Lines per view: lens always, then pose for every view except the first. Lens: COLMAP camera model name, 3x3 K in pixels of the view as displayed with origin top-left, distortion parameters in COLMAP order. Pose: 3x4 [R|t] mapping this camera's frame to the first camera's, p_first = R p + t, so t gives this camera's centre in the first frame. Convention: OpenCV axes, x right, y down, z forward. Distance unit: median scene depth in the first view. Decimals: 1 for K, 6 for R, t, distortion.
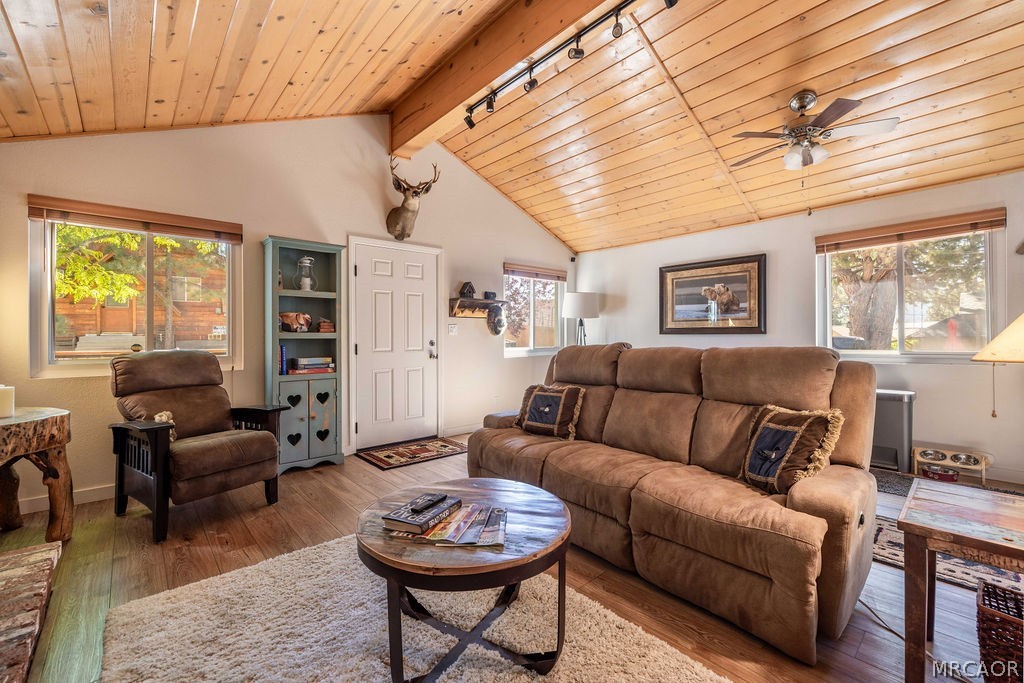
lens RADIAL K [[436.3, 0, 543.4], [0, 436.3, 332.7], [0, 0, 1]] dist [-0.001615, 0.000375]
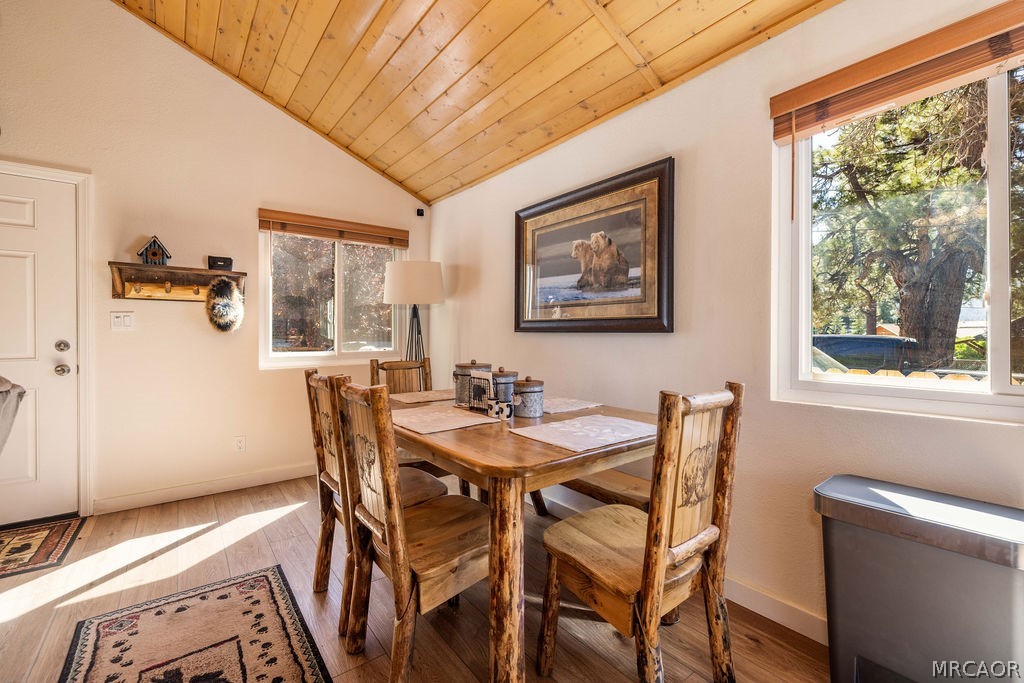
lens RADIAL K [[436.3, 0, 546.5], [0, 436.3, 332.3], [0, 0, 1]] dist [-0.001615, 0.000375]
pose [[0.997013, 0.007025, -0.076916, 0.373485], [-0.006490, 0.999953, 0.007214, -0.000319], [0.076963, -0.006693, 0.997012, 0.481158]]
